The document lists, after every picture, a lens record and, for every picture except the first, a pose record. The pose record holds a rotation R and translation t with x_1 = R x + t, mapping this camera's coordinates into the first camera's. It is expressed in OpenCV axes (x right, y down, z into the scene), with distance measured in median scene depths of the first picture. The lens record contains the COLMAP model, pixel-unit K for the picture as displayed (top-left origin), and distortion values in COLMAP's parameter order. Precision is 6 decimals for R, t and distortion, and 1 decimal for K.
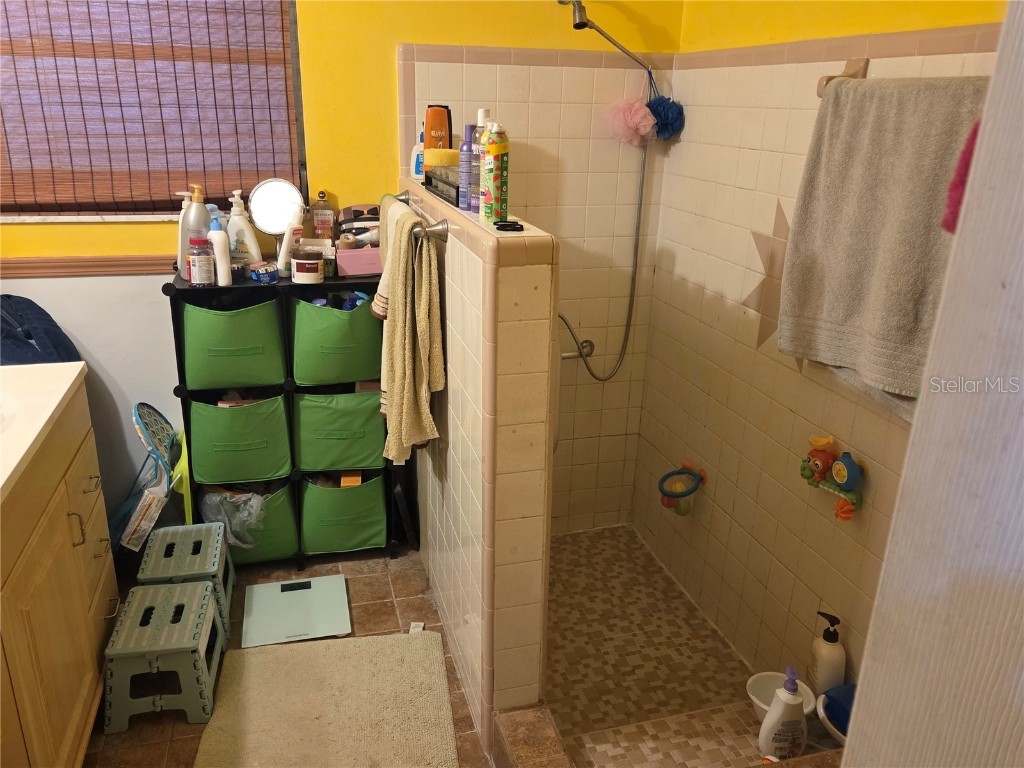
lens RADIAL K [[807.4, 0, 505.5], [0, 807.4, 389.9], [0, 0, 1]] dist [0.089754, -0.088015]
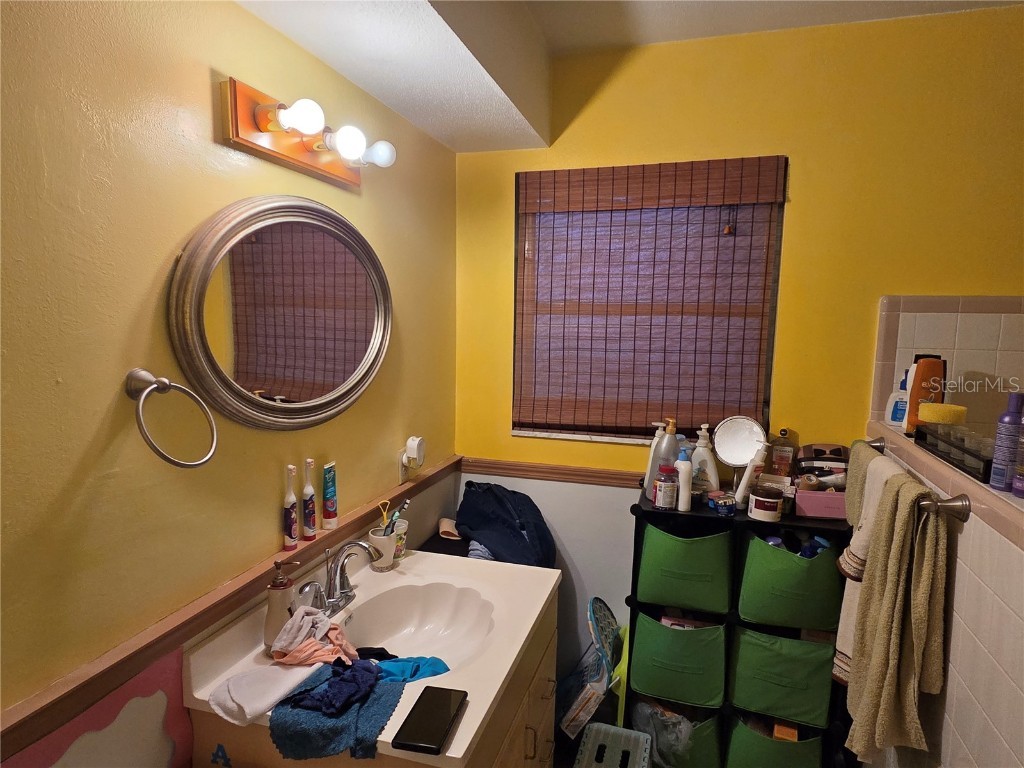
lens RADIAL K [[623.9, 0, 512.0], [0, 623.9, 384.0], [0, 0, 1]] dist [0.003872, 0.001484]
pose [[0.849465, 0.052148, -0.525062, -0.108588], [-0.175497, 0.966373, -0.187948, -0.091559], [0.497604, 0.251803, 0.830052, 0.154737]]
